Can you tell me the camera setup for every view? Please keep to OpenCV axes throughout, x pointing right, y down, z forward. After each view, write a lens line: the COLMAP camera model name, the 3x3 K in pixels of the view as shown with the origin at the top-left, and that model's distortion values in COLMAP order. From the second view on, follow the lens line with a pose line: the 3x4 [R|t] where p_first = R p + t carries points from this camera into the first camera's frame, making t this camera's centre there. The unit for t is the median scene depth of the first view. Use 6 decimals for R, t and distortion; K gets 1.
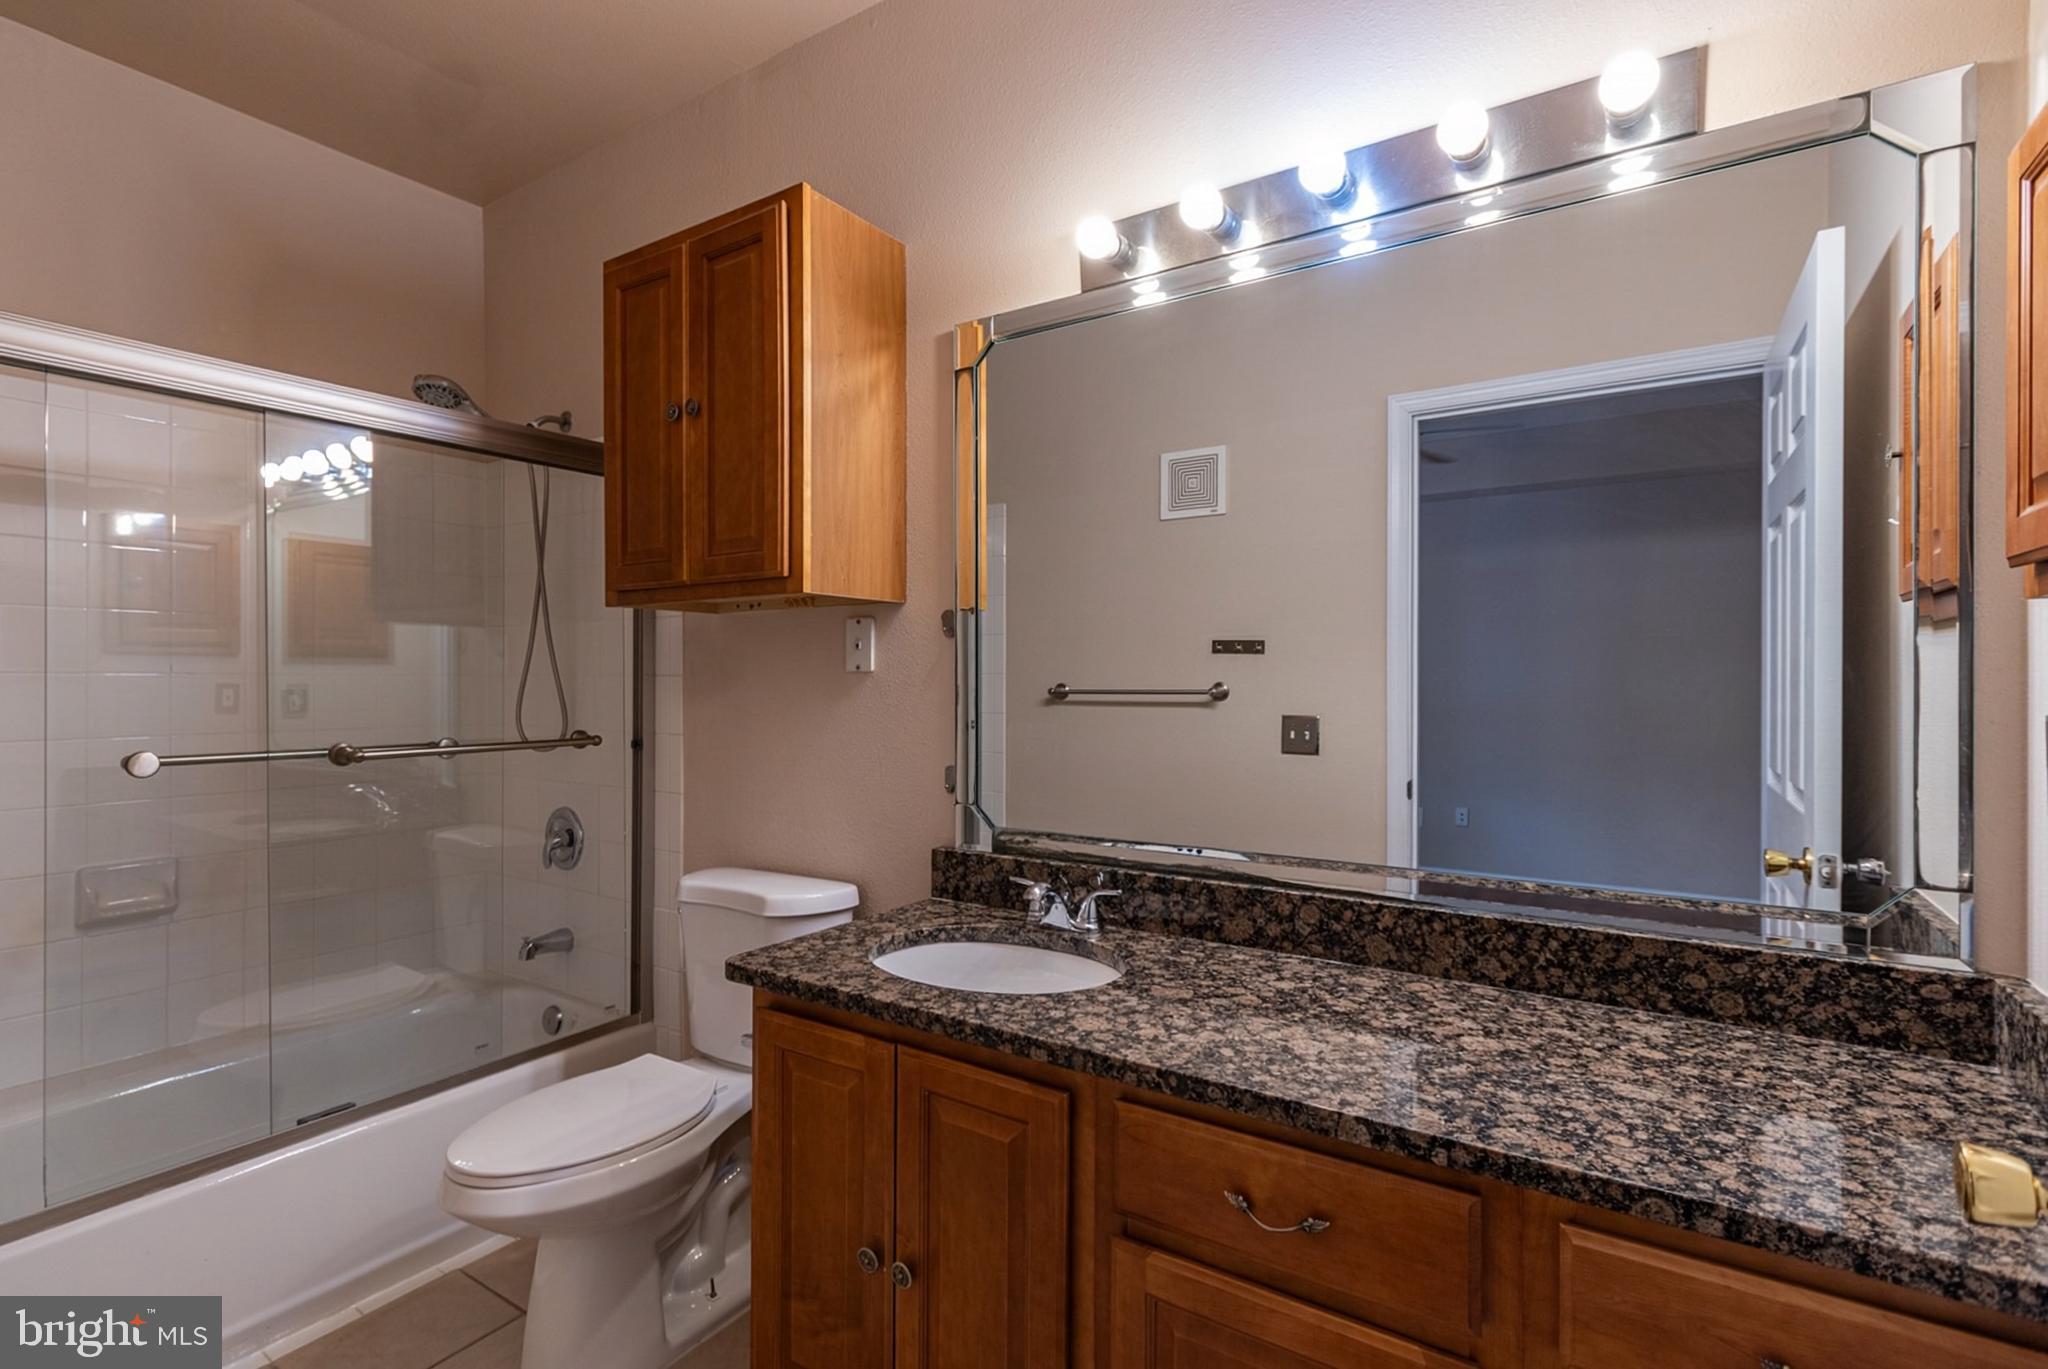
lens RADIAL K [[973.9, 0, 1040.5], [0, 973.9, 676.6], [0, 0, 1]] dist [0.000476, -0.000065]
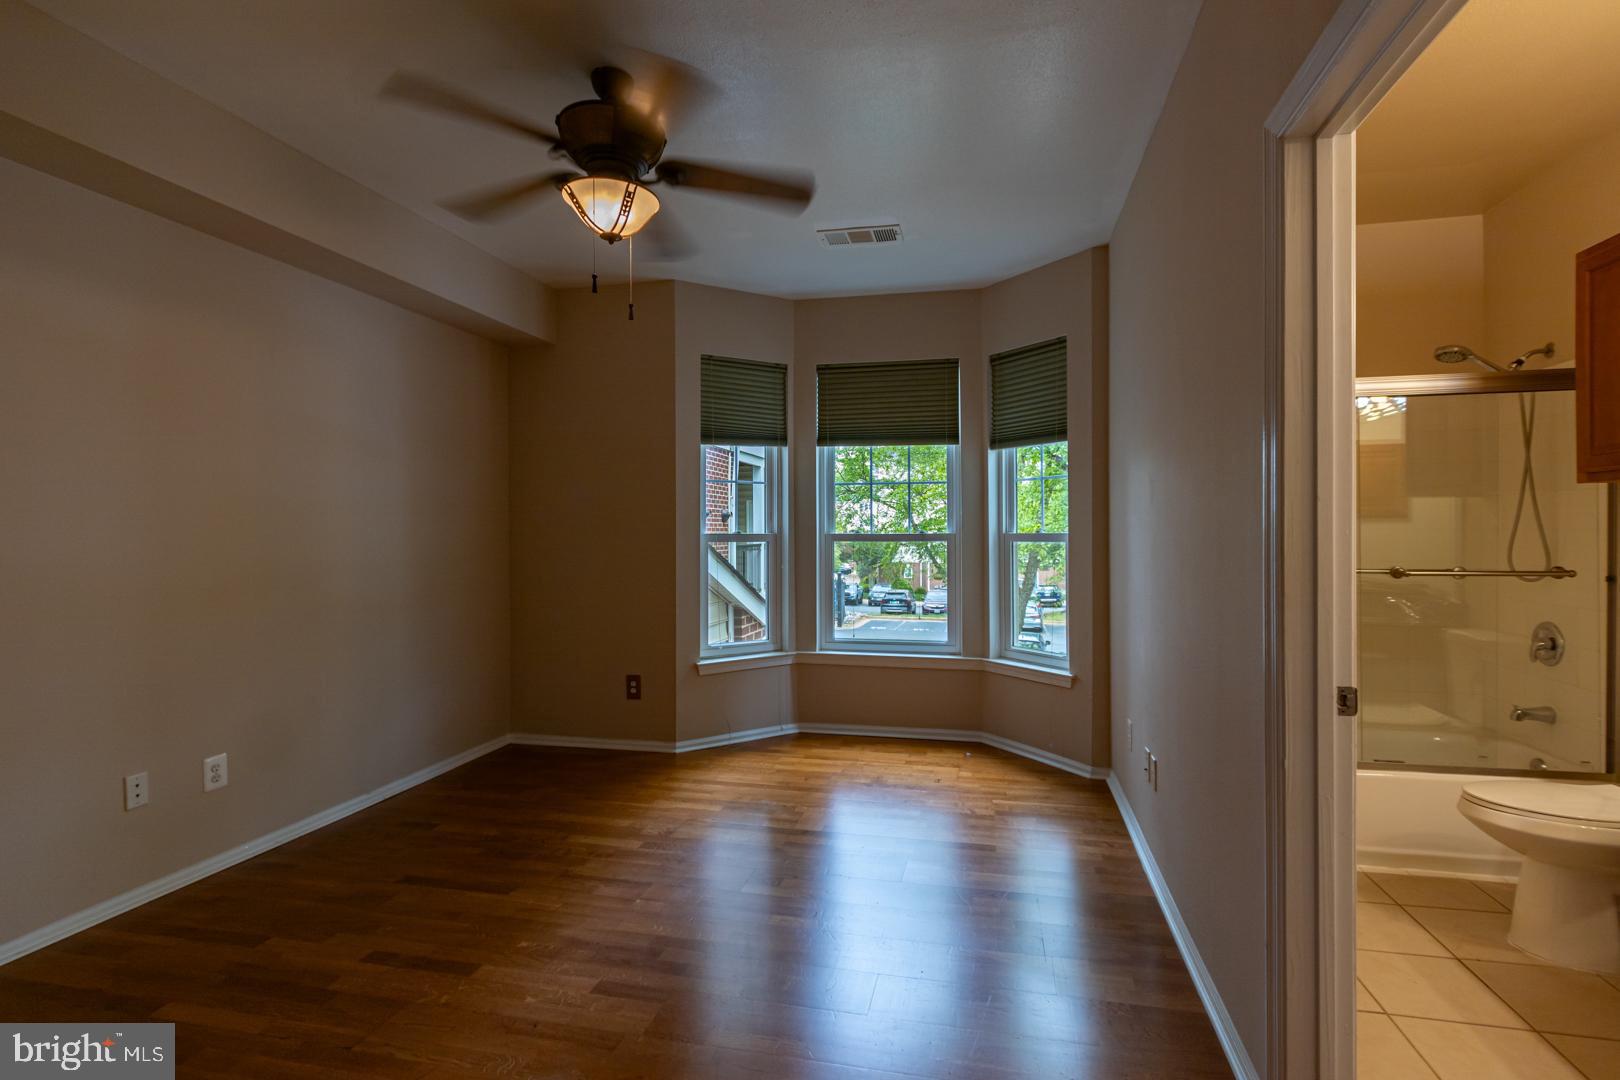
lens RADIAL K [[770.4, 0, 823.1], [0, 770.4, 533.7], [0, 0, 1]] dist [0.000476, -0.000065]
pose [[0.341747, 0.000267, -0.939792, 0.220337], [0.001140, 0.999999, 0.000699, 0.002957], [0.939791, -0.001310, 0.341746, -0.403485]]
